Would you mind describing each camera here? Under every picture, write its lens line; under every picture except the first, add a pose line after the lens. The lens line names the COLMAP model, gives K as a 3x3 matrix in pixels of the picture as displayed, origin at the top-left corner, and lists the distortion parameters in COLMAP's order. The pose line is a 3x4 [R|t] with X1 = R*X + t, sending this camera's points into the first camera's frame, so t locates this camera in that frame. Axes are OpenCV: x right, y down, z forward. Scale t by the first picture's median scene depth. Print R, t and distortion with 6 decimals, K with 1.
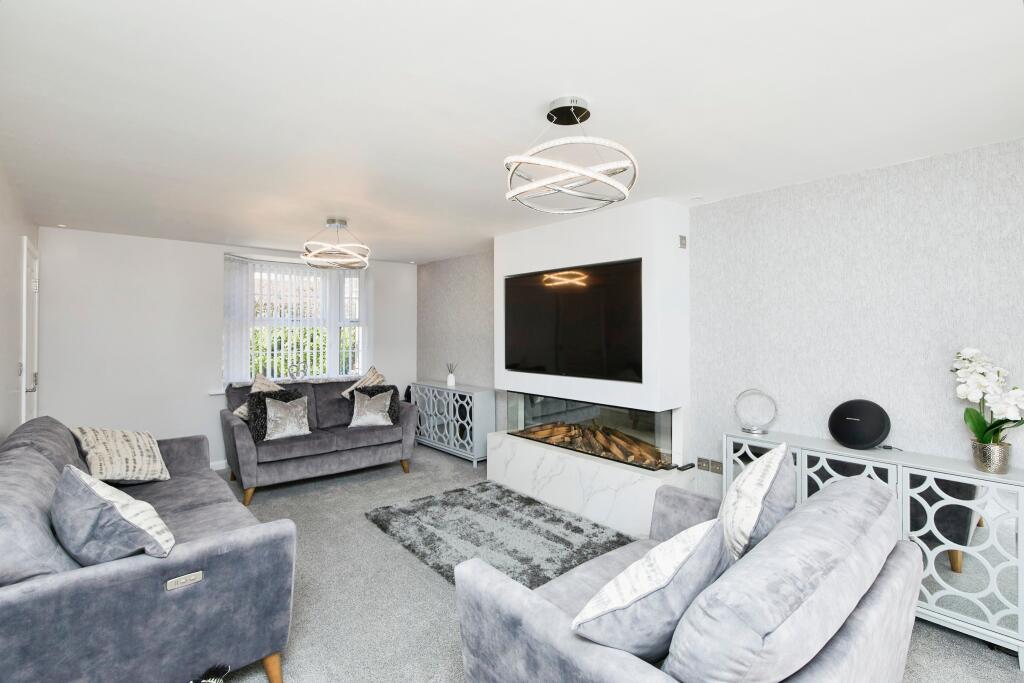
lens RADIAL K [[476.5, 0, 506.8], [0, 476.5, 326.4], [0, 0, 1]] dist [0.000535, 0.000222]
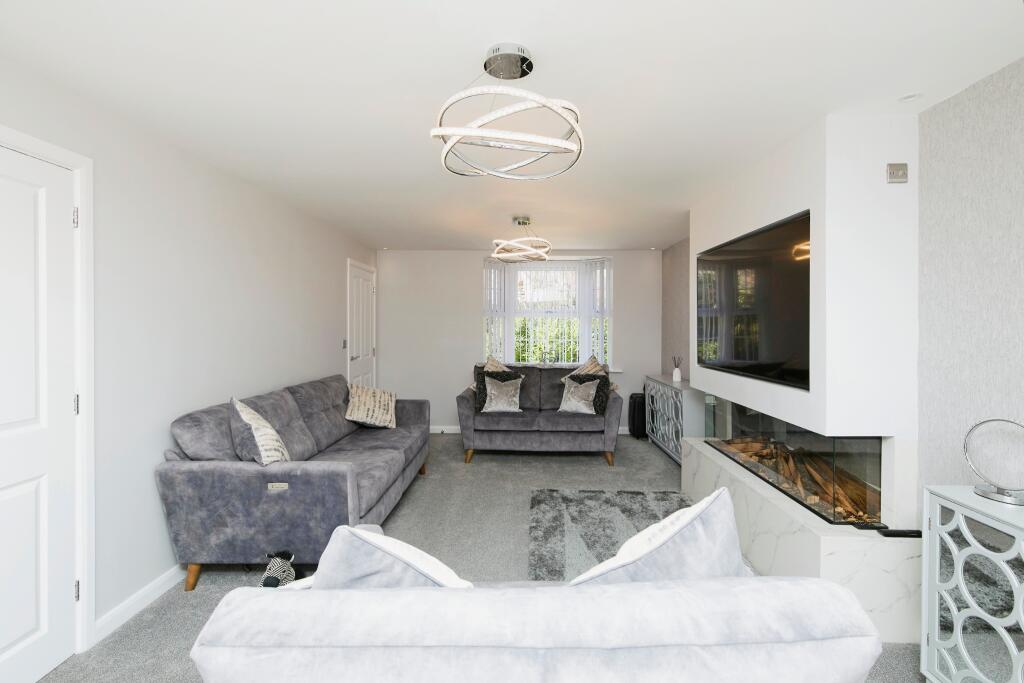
lens RADIAL K [[476.5, 0, 506.8], [0, 476.5, 326.4], [0, 0, 1]] dist [0.000535, 0.000222]
pose [[0.747913, 0.005873, -0.663771, 0.332333], [0.002164, 0.999934, 0.011285, 0.012909], [0.663793, -0.009876, 0.747851, 0.157441]]
